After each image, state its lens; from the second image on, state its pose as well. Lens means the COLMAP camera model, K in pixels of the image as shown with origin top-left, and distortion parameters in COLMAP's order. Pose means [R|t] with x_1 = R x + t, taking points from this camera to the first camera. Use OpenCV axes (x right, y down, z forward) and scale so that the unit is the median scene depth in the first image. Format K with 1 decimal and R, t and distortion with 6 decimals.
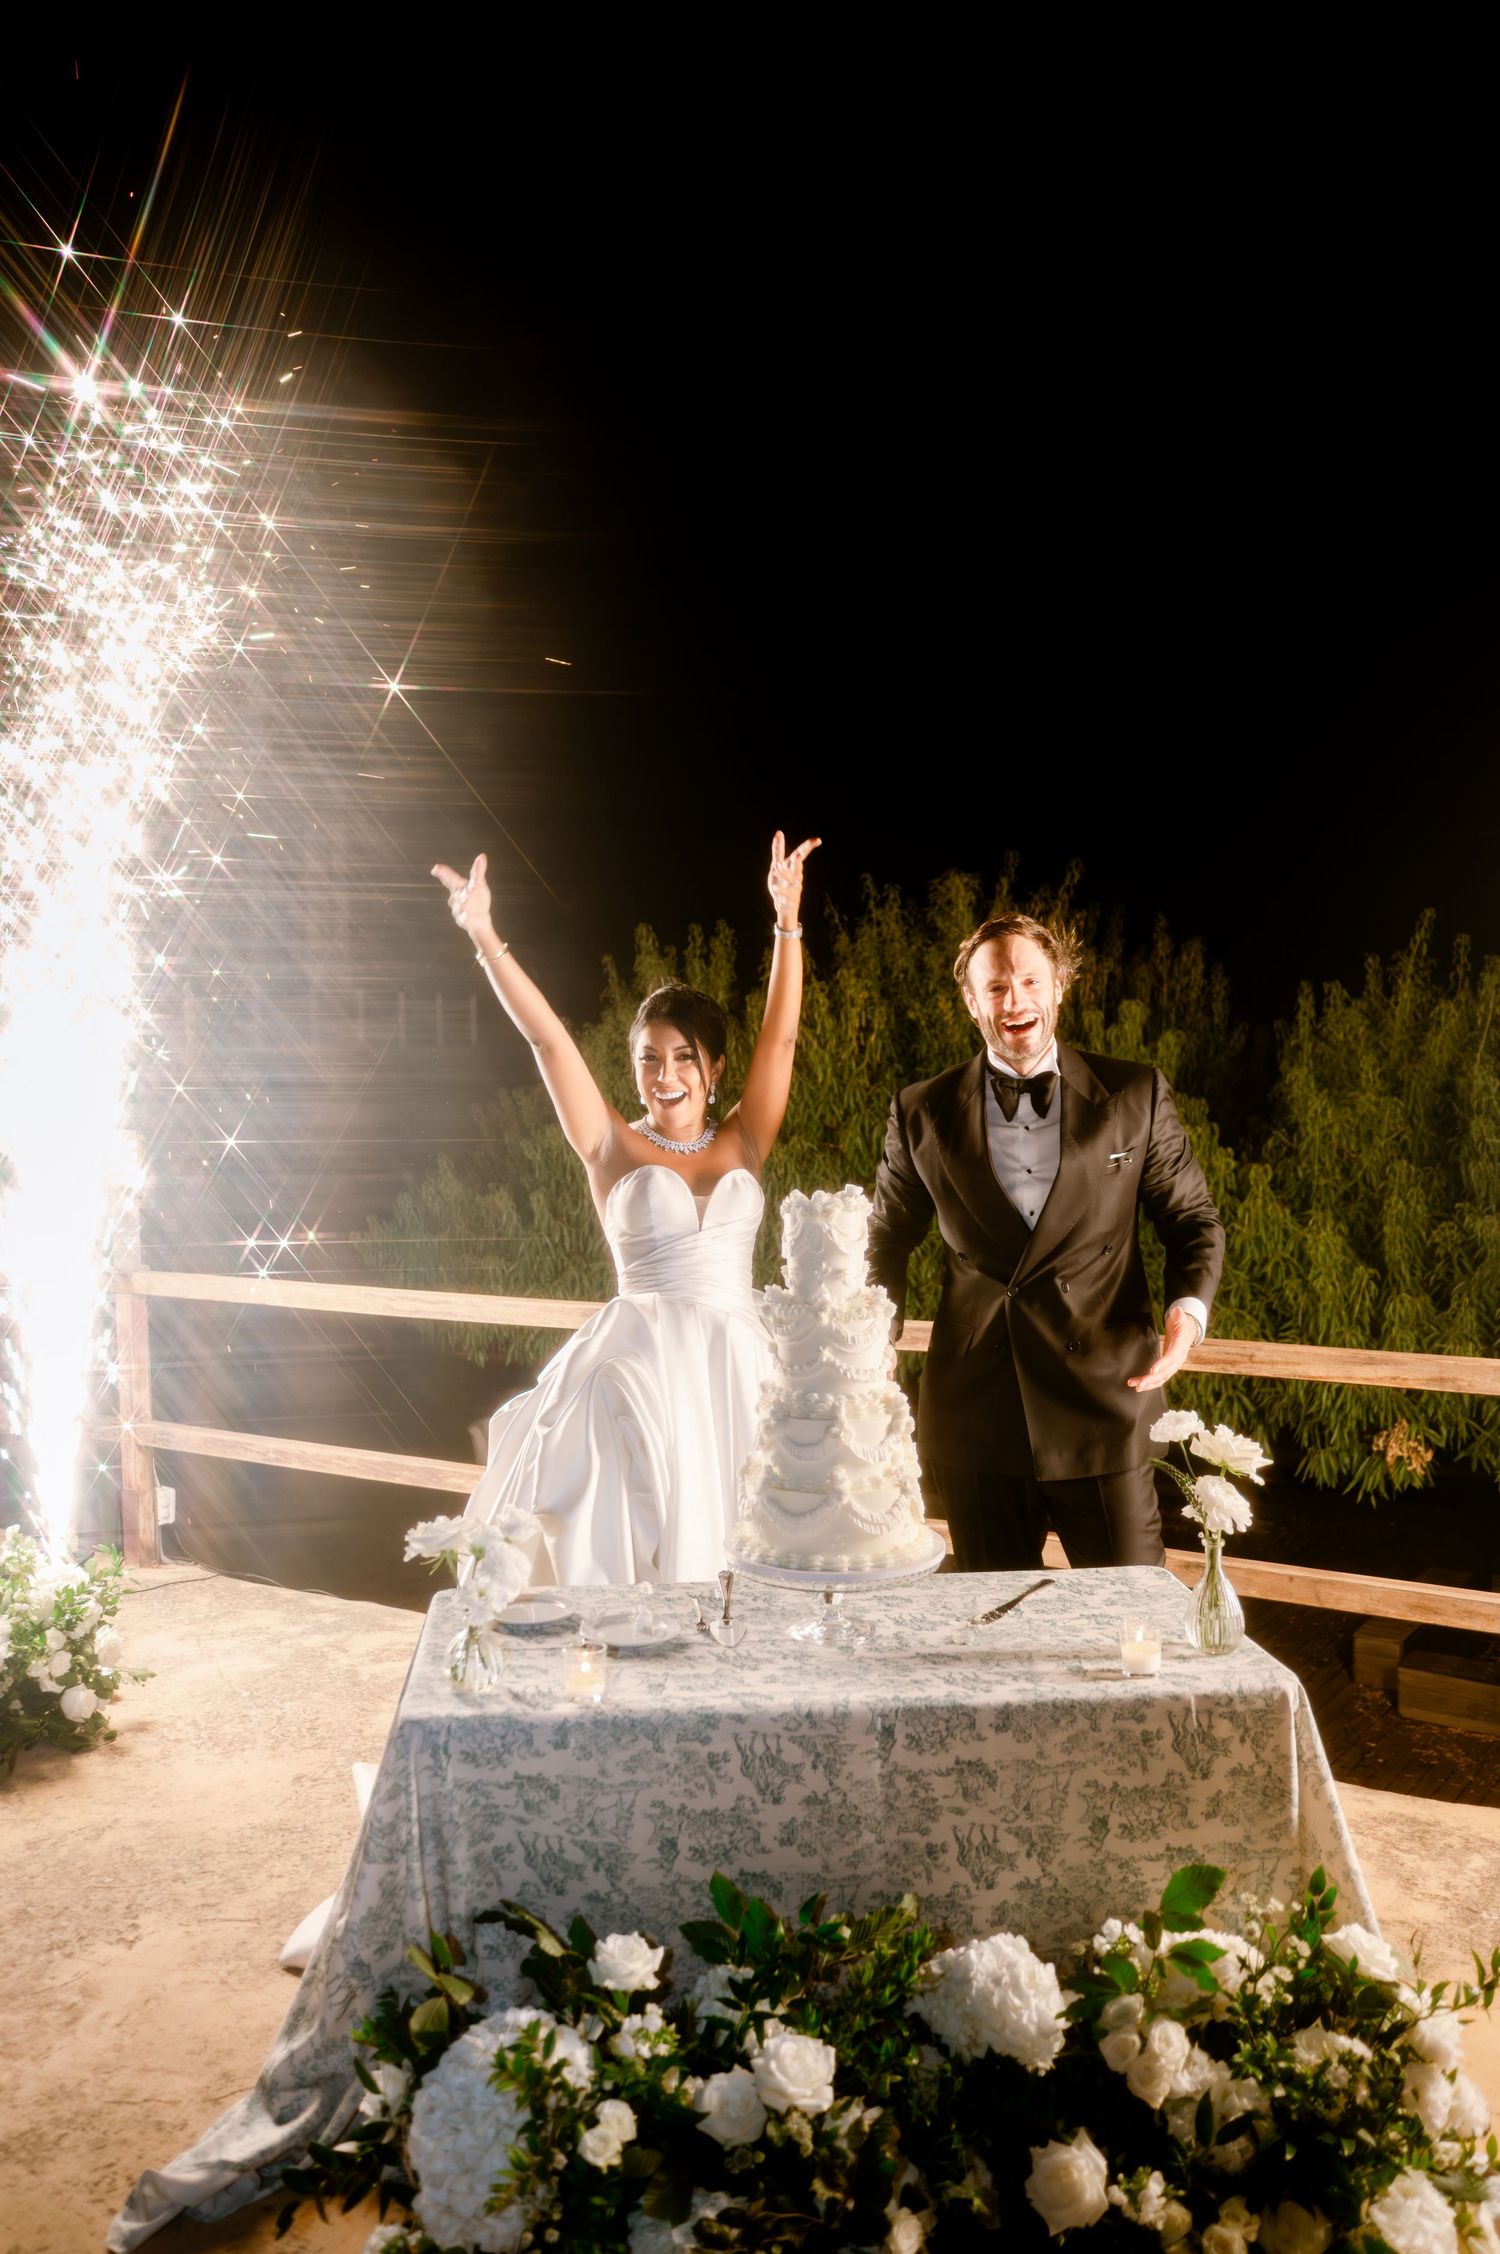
lens RADIAL K [[1651.2, 0, 754.4], [0, 1651.2, 1108.4], [0, 0, 1]] dist [0.002227, -0.000442]
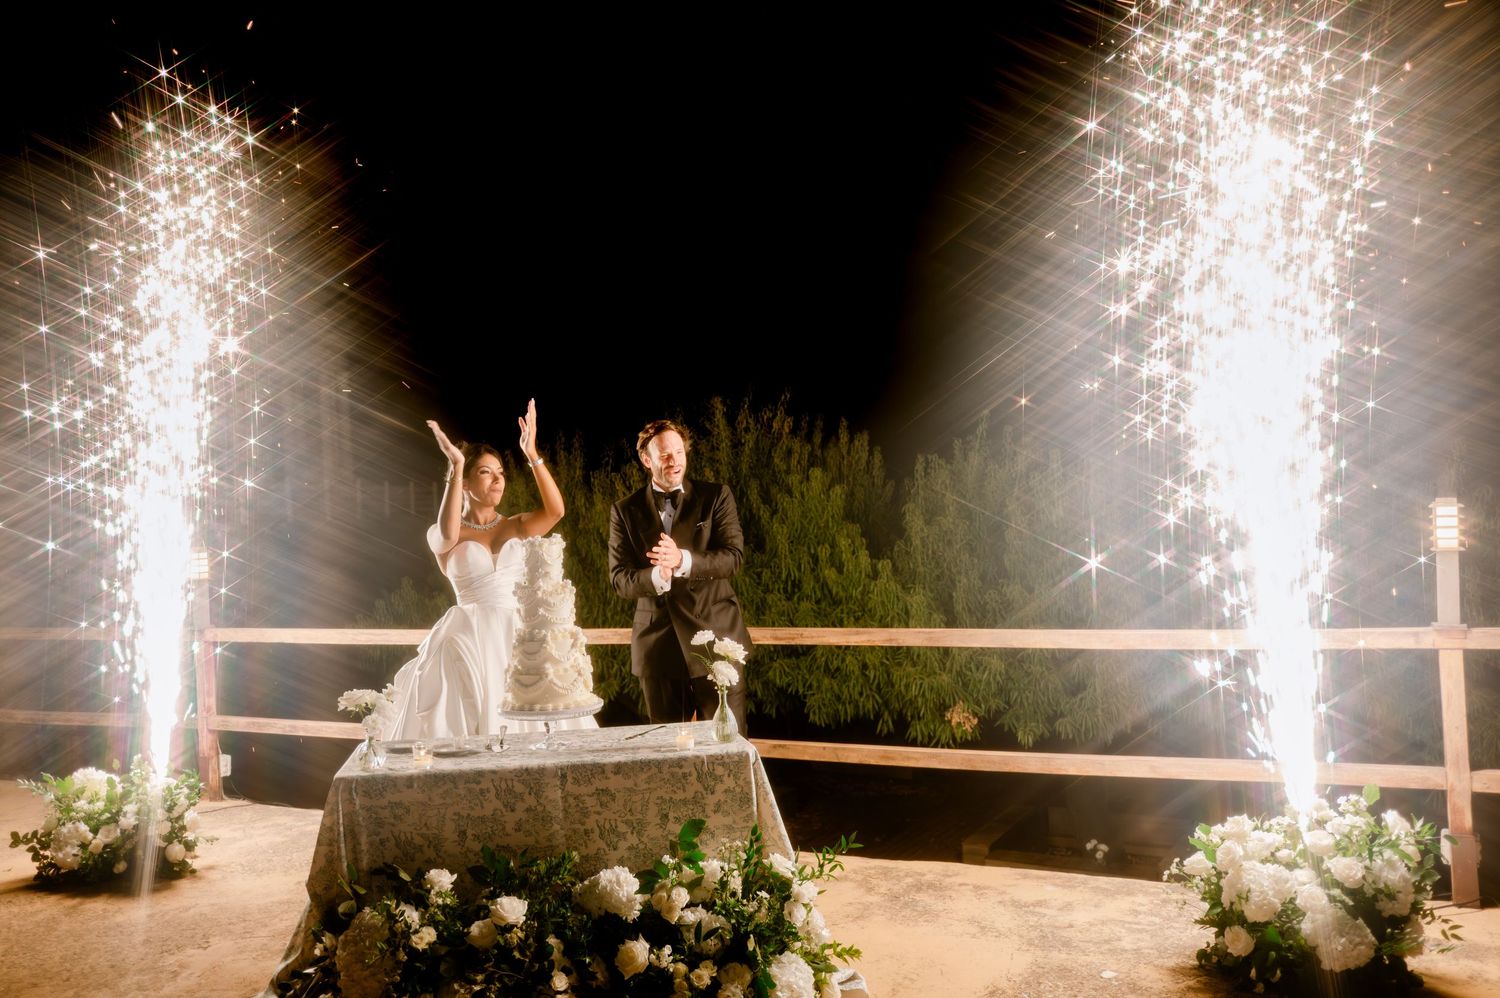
lens RADIAL K [[1091.1, 0, 722.3], [0, 1091.1, 492.0], [0, 0, 1]] dist [0.002360, -0.001850]
pose [[0.996142, -0.024736, 0.084197, 0.173808], [0.029499, 0.998005, -0.055813, 0.086500], [-0.082649, 0.058082, 0.994885, -0.467935]]
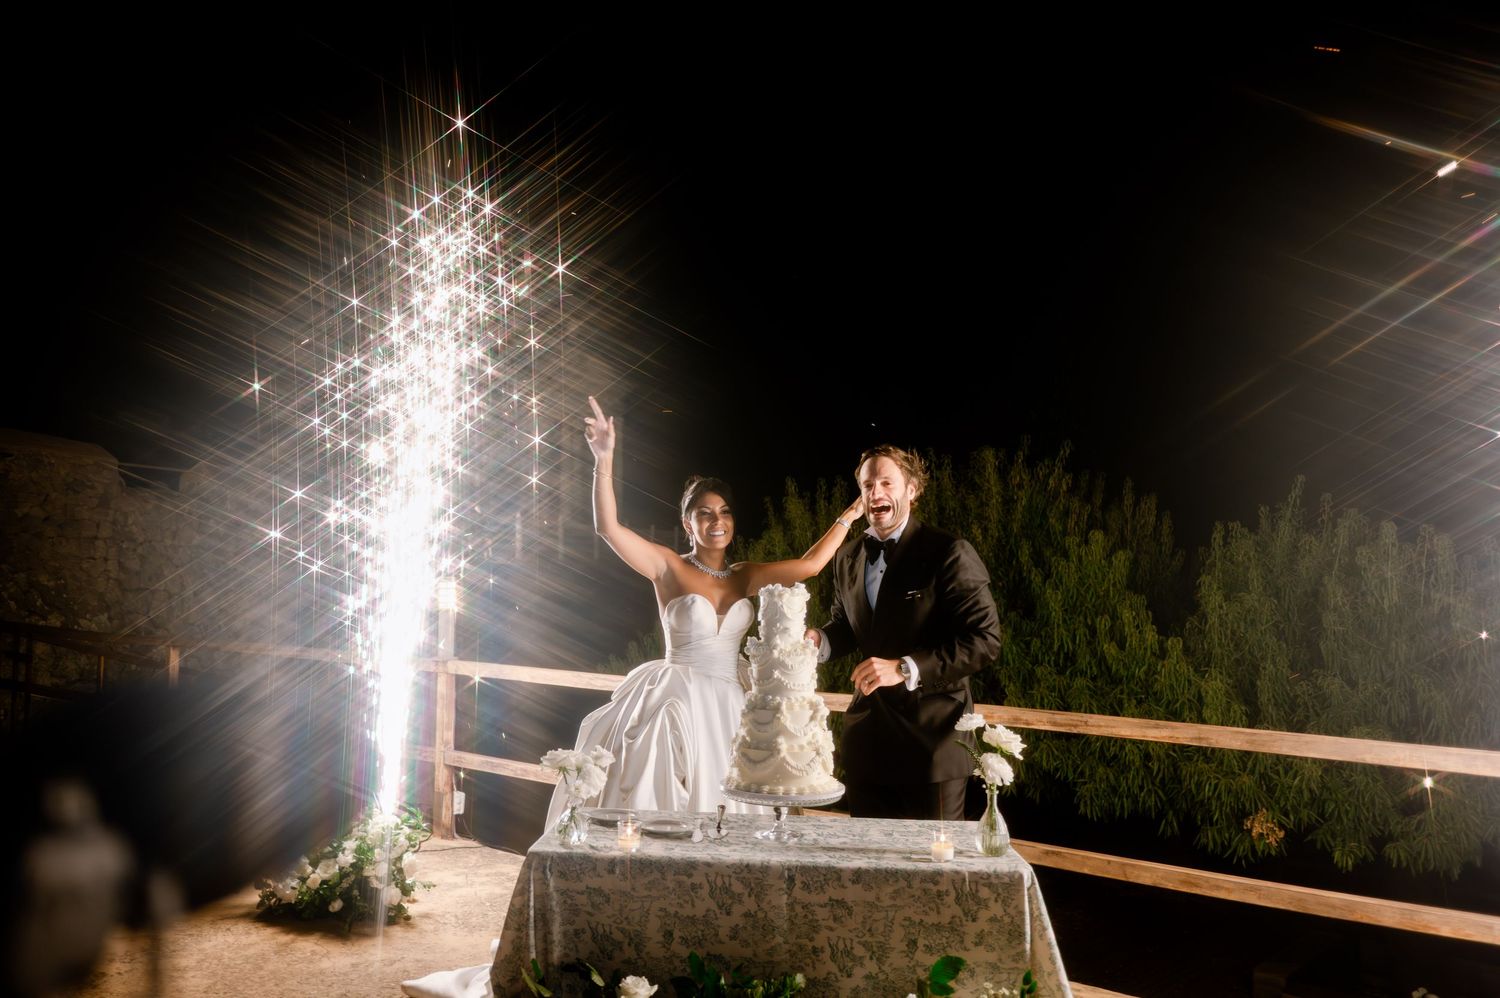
lens RADIAL K [[1095.4, 0, 756.6], [0, 1095.4, 503.9], [0, 0, 1]] dist [0.003704, -0.000967]
pose [[0.992166, 0.024128, -0.122575, 0.176067], [-0.035917, 0.994839, -0.094901, 0.084038], [0.119652, 0.098560, 0.987912, -0.219315]]
